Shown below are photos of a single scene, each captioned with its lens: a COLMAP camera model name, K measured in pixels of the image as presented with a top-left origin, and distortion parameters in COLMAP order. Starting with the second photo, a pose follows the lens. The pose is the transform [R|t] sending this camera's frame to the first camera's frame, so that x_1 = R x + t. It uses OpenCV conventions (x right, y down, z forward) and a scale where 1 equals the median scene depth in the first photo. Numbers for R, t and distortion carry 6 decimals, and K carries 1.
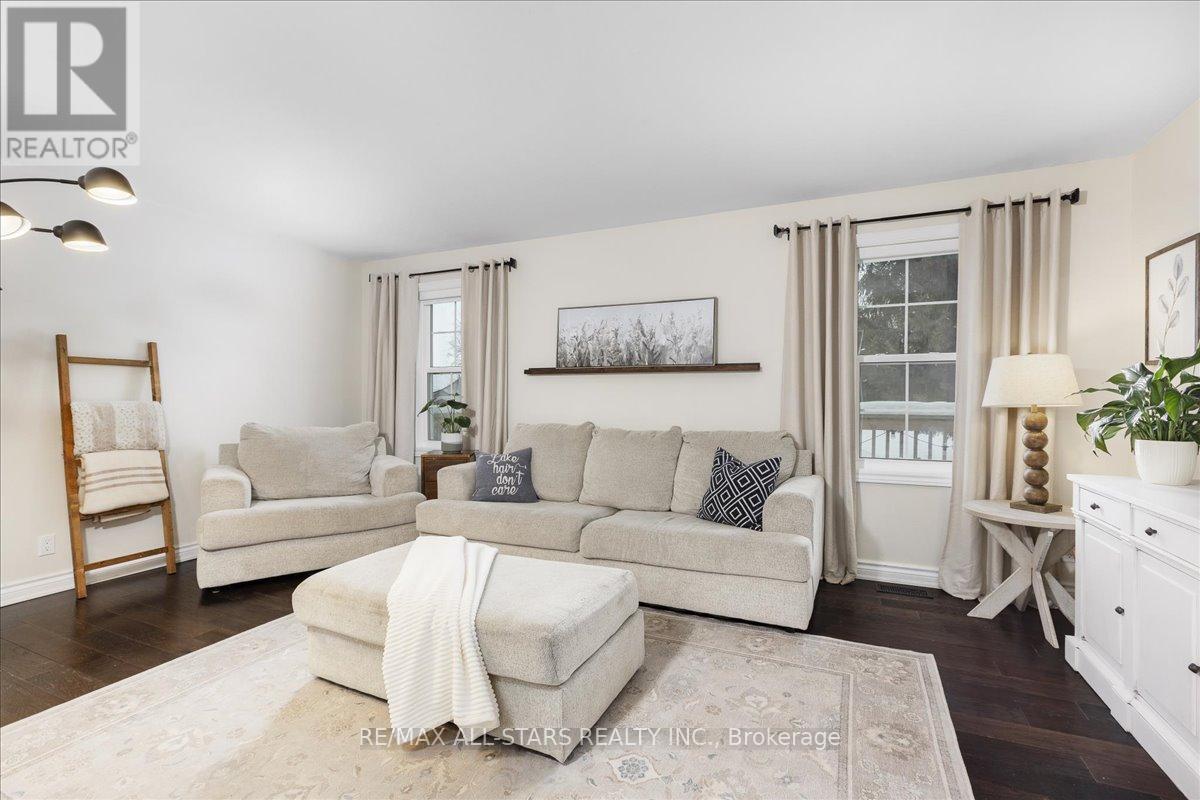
lens RADIAL K [[539.9, 0, 611.8], [0, 539.9, 402.7], [0, 0, 1]] dist [-0.001861, 0.000654]
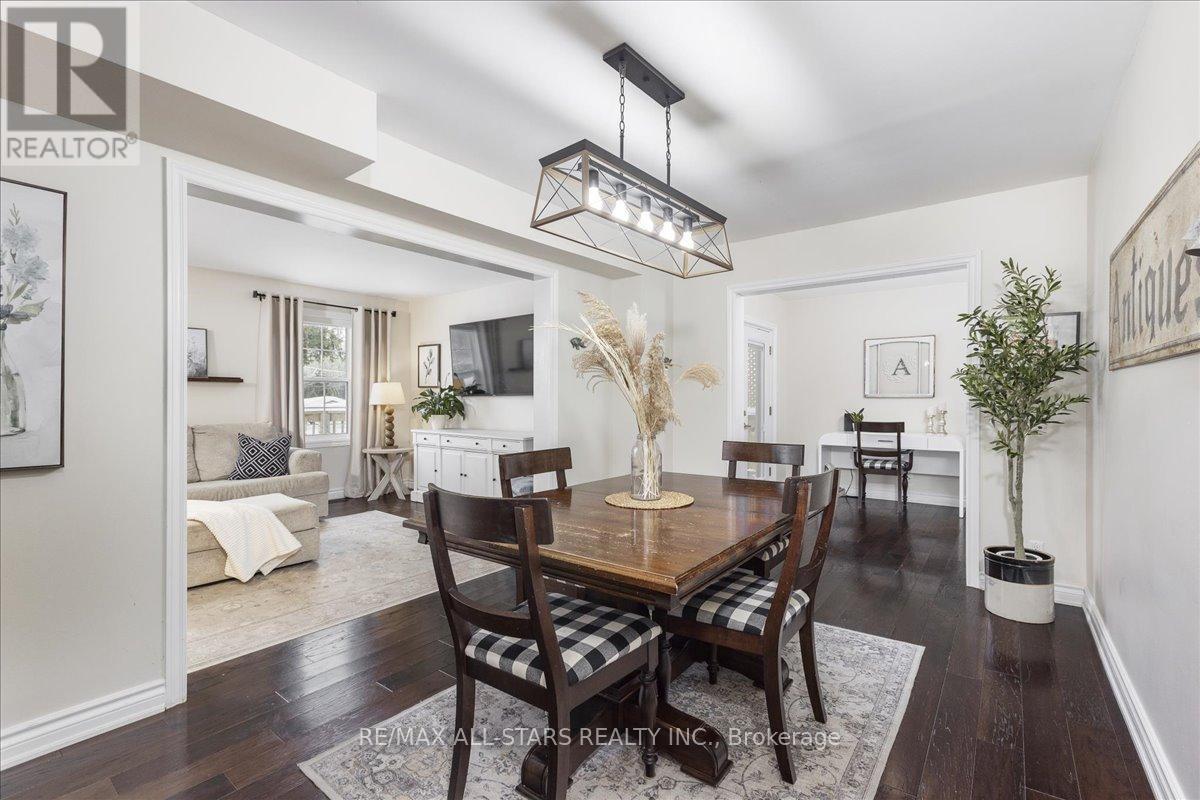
lens RADIAL K [[539.9, 0, 610.7], [0, 539.9, 404.3], [0, 0, 1]] dist [-0.001861, 0.000654]
pose [[0.222429, -0.012986, 0.974862, -0.999089], [0.002939, 0.999916, 0.012649, -0.015366], [-0.974944, 0.000052, 0.222449, -0.355034]]
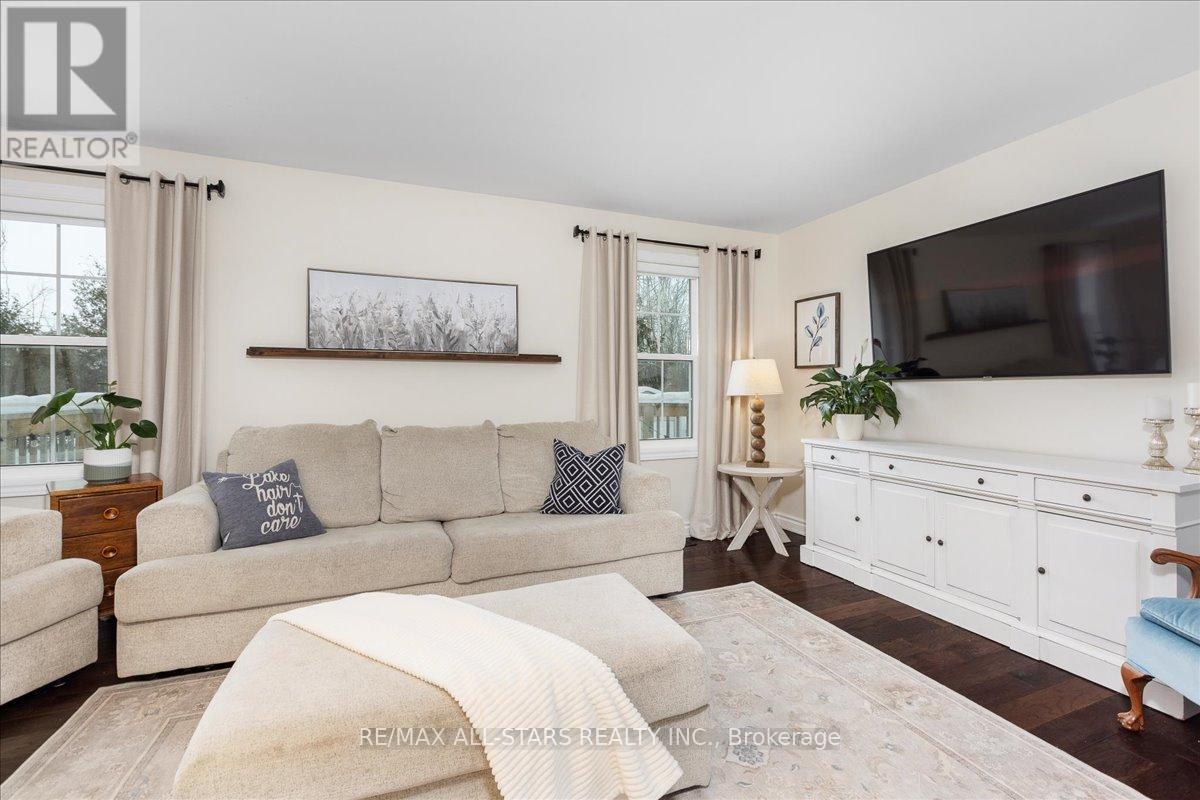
lens RADIAL K [[539.9, 0, 602.7], [0, 539.9, 390.2], [0, 0, 1]] dist [-0.001861, 0.000654]
pose [[0.686975, -0.002497, 0.726677, -0.430427], [0.006429, 0.999976, -0.002641, -0.003555], [-0.726652, 0.006486, 0.686975, 0.238842]]
